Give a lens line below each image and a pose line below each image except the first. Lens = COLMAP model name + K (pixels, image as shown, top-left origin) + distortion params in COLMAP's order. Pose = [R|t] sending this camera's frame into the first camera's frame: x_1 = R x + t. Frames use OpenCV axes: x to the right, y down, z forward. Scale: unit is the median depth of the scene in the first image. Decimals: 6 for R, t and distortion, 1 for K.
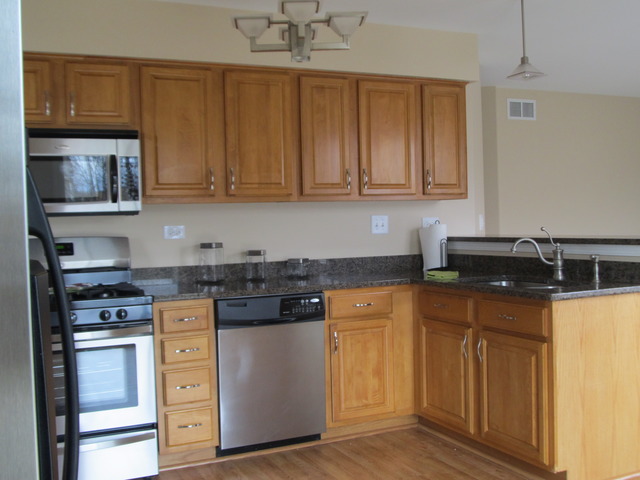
lens RADIAL K [[692.5, 0, 320.7], [0, 692.5, 240.2], [0, 0, 1]] dist [-0.028903, 0.000000]
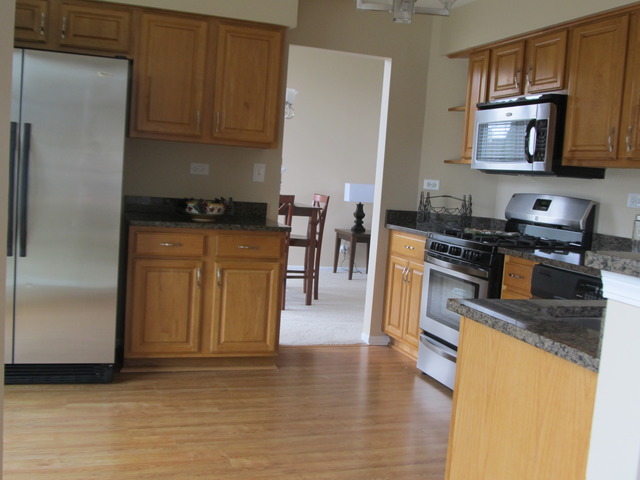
lens RADIAL K [[692.5, 0, 320.6], [0, 692.5, 239.3], [0, 0, 1]] dist [-0.028903, 0.000000]
pose [[-0.113752, 0.117006, -0.986595, 0.829981], [-0.095829, 0.987118, 0.128117, -0.042718], [0.988877, 0.109118, -0.101074, 0.786483]]
